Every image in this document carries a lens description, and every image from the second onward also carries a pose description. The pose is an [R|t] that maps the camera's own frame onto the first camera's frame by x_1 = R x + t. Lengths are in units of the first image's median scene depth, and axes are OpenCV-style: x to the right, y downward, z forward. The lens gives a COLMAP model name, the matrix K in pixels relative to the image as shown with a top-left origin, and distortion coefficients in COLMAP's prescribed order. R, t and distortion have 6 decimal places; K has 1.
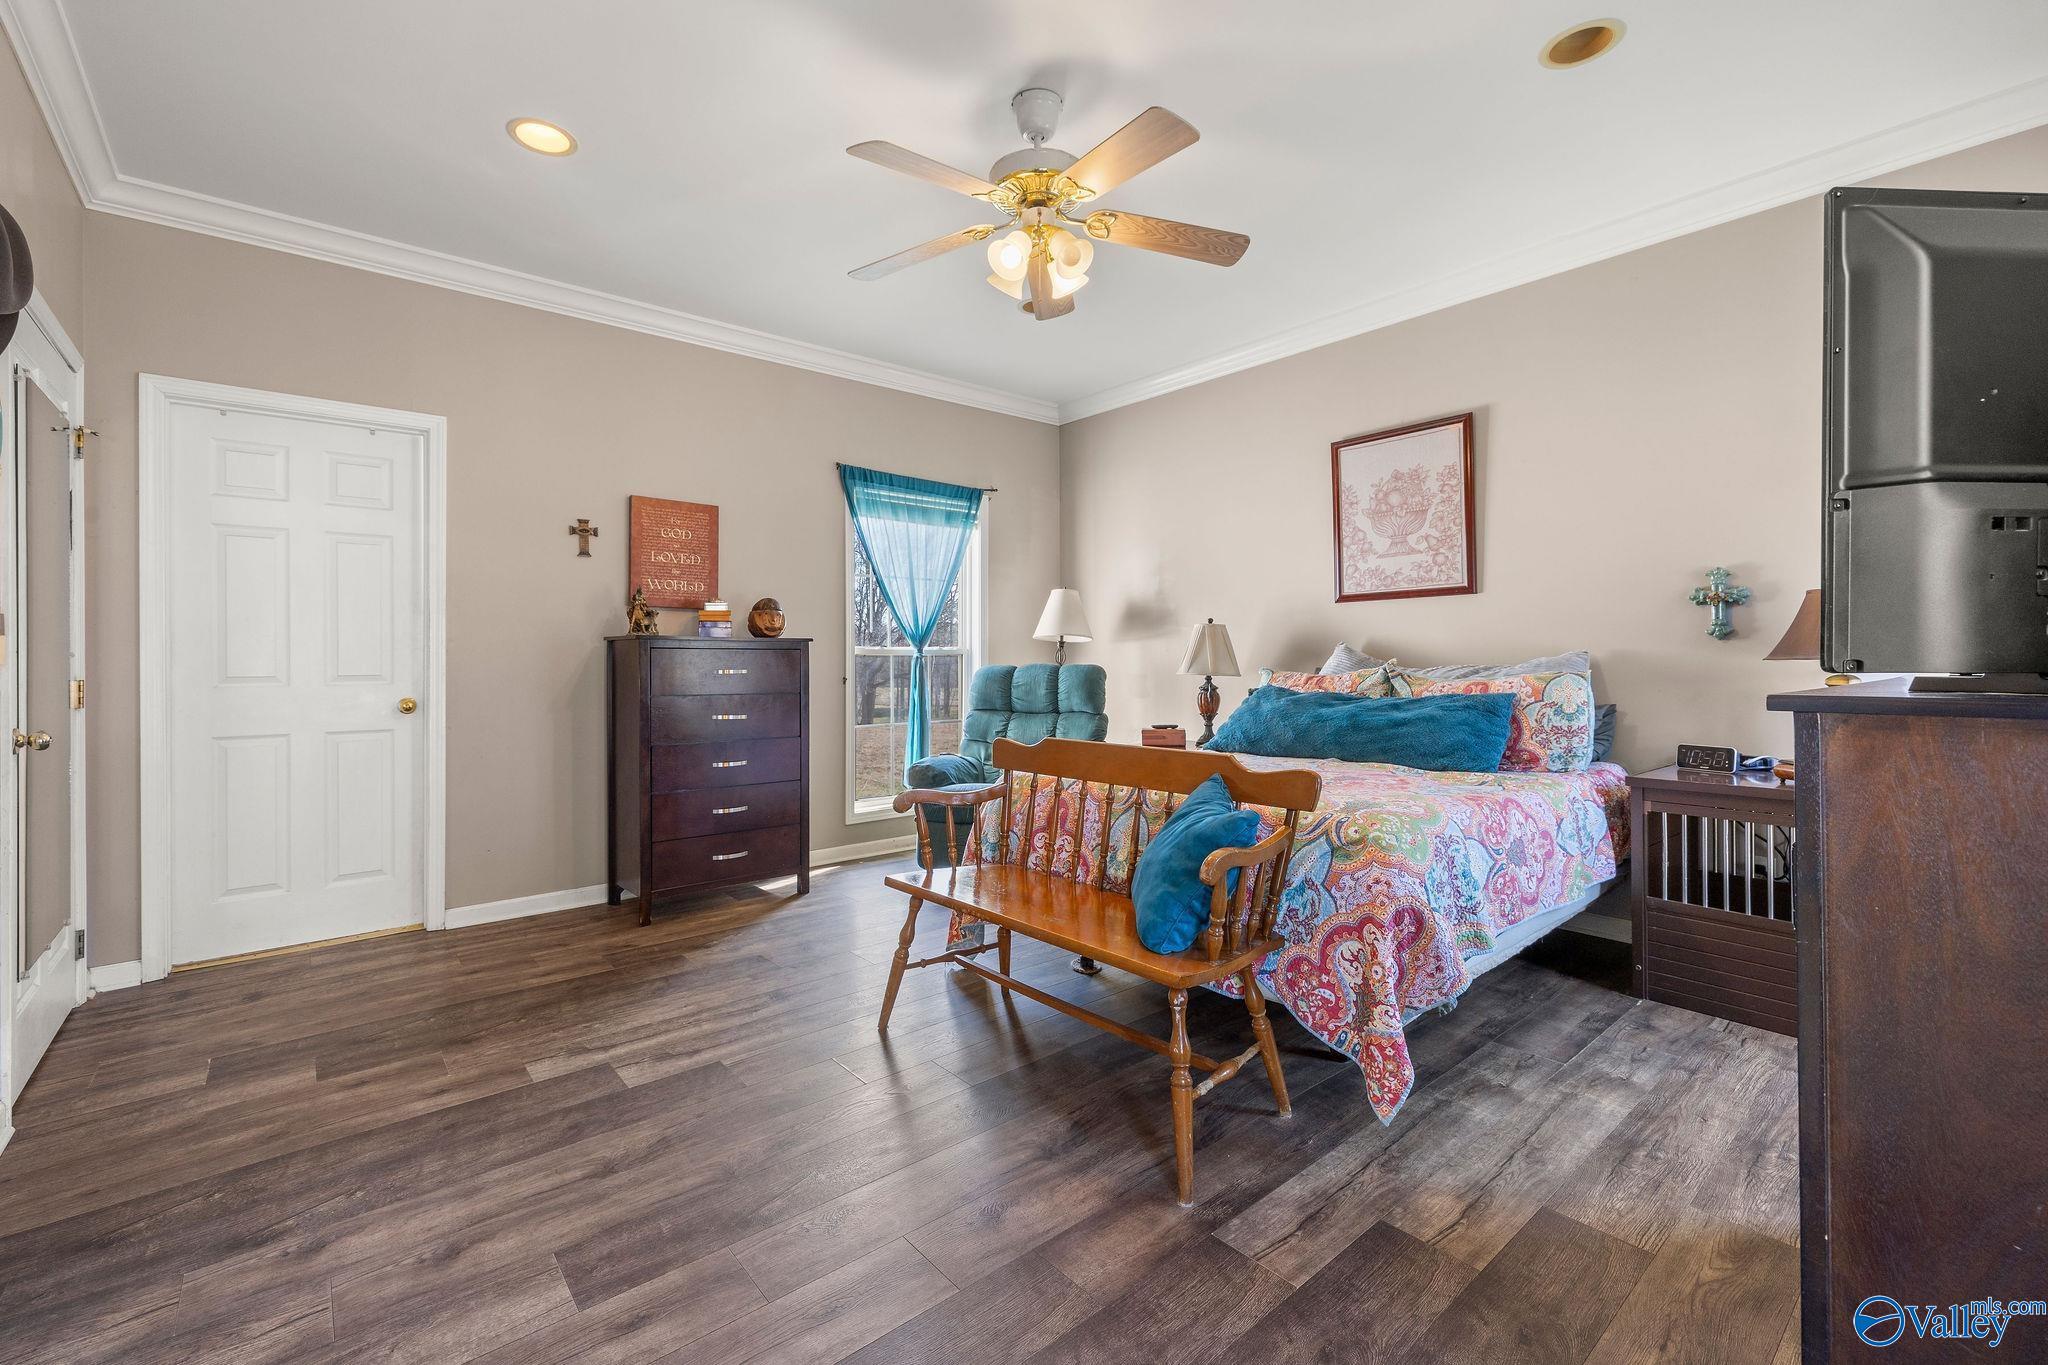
lens RADIAL K [[864.5, 0, 1017.9], [0, 864.5, 667.2], [0, 0, 1]] dist [0.000029, 0.001179]
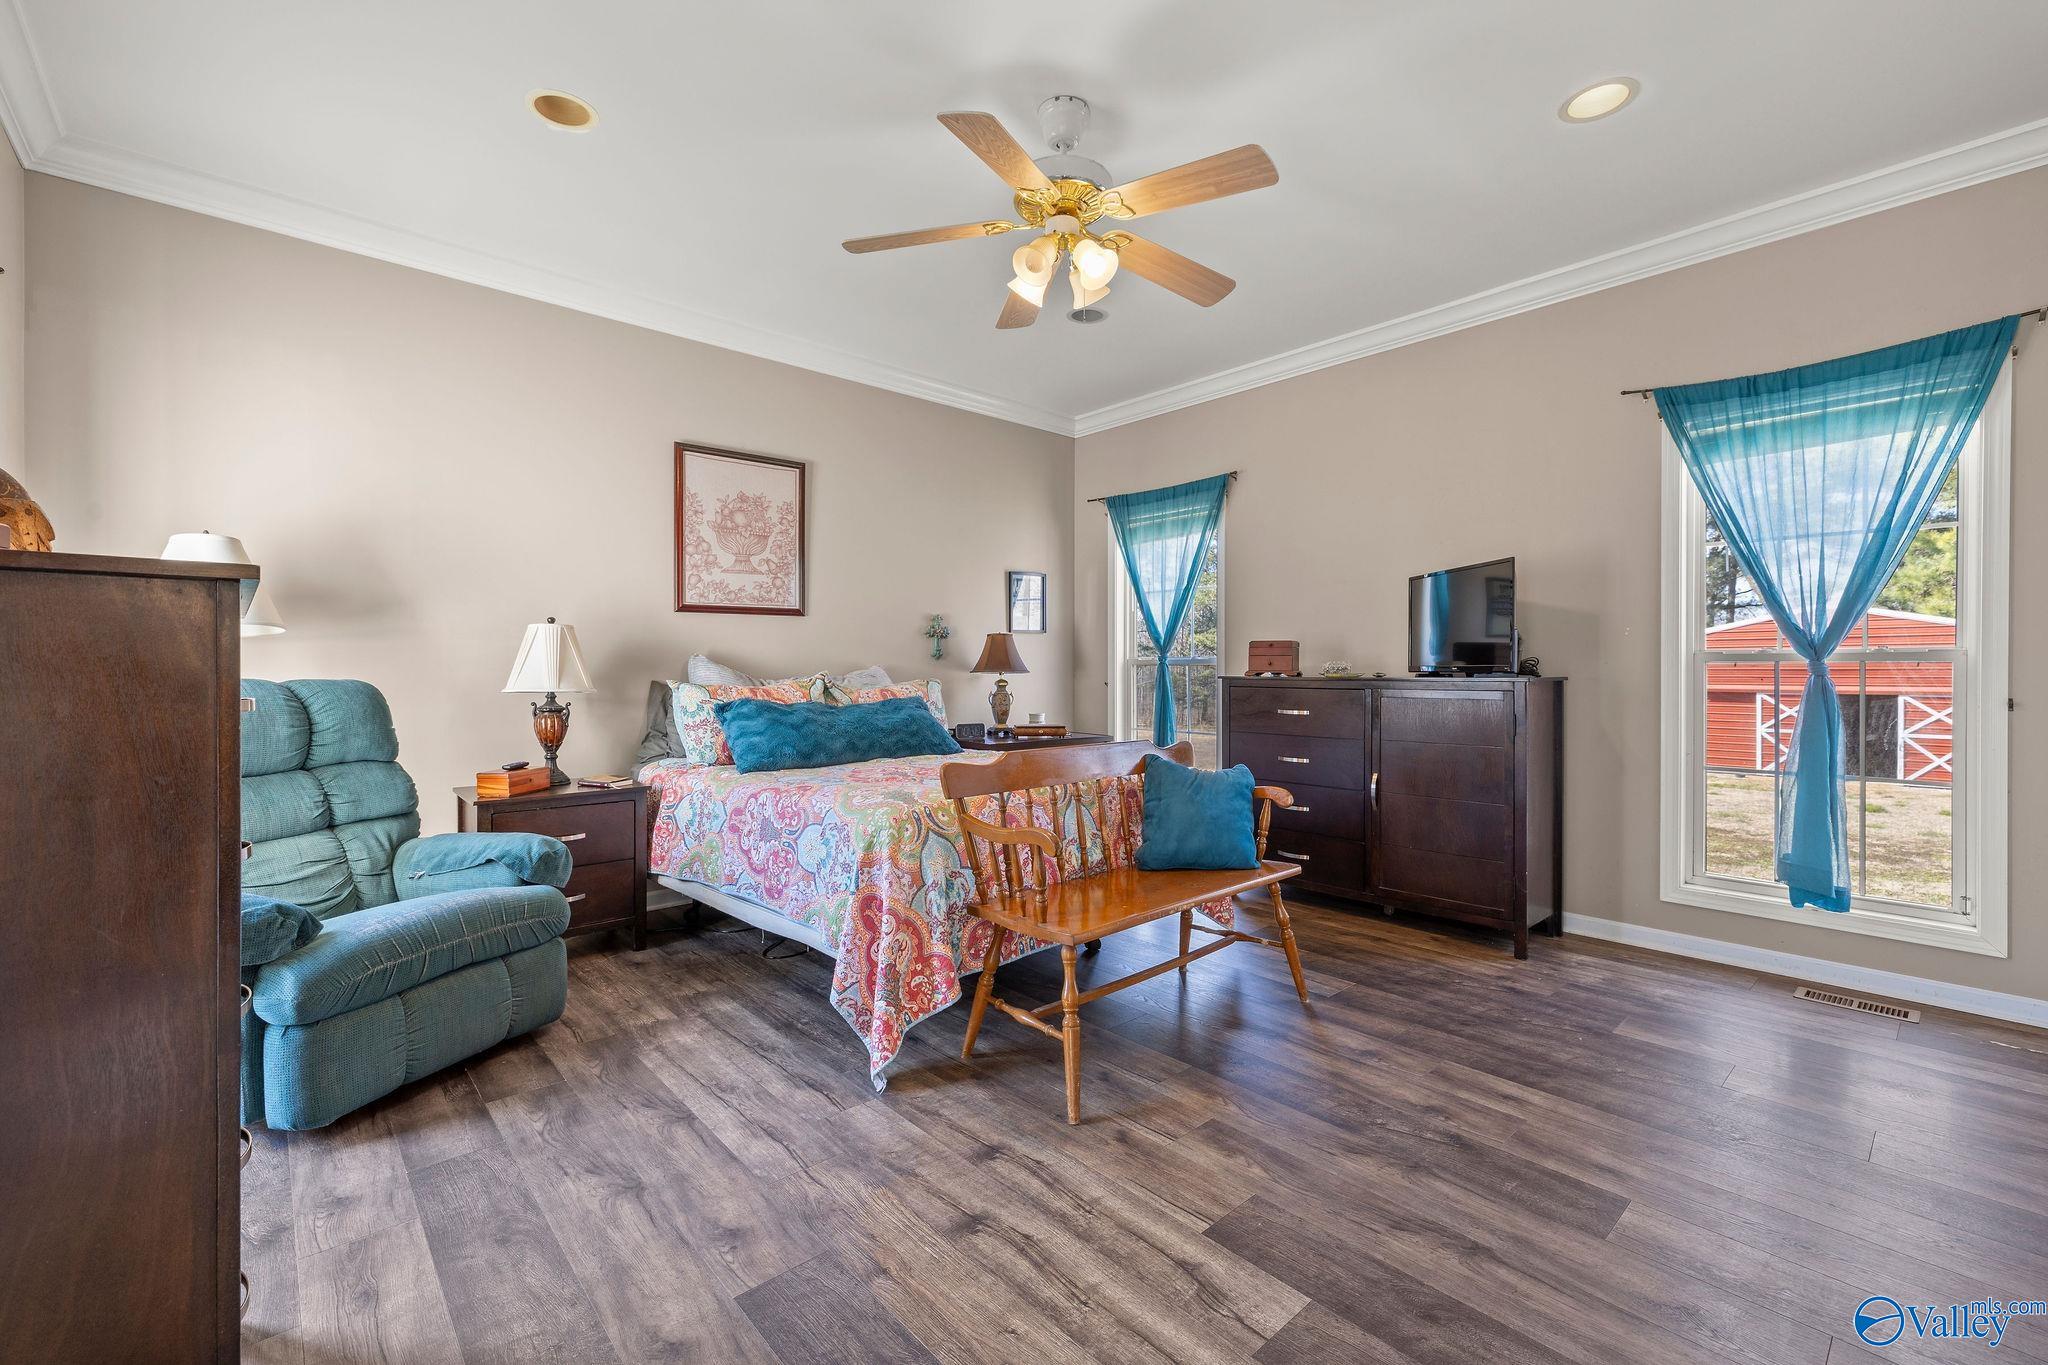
lens RADIAL K [[864.5, 0, 1018.7], [0, 864.5, 677.0], [0, 0, 1]] dist [0.000029, 0.001179]
pose [[-0.030669, -0.003086, 0.999525, -0.645187], [0.010570, 0.999938, 0.003412, -0.002527], [-0.999474, 0.010670, -0.030634, 0.718909]]
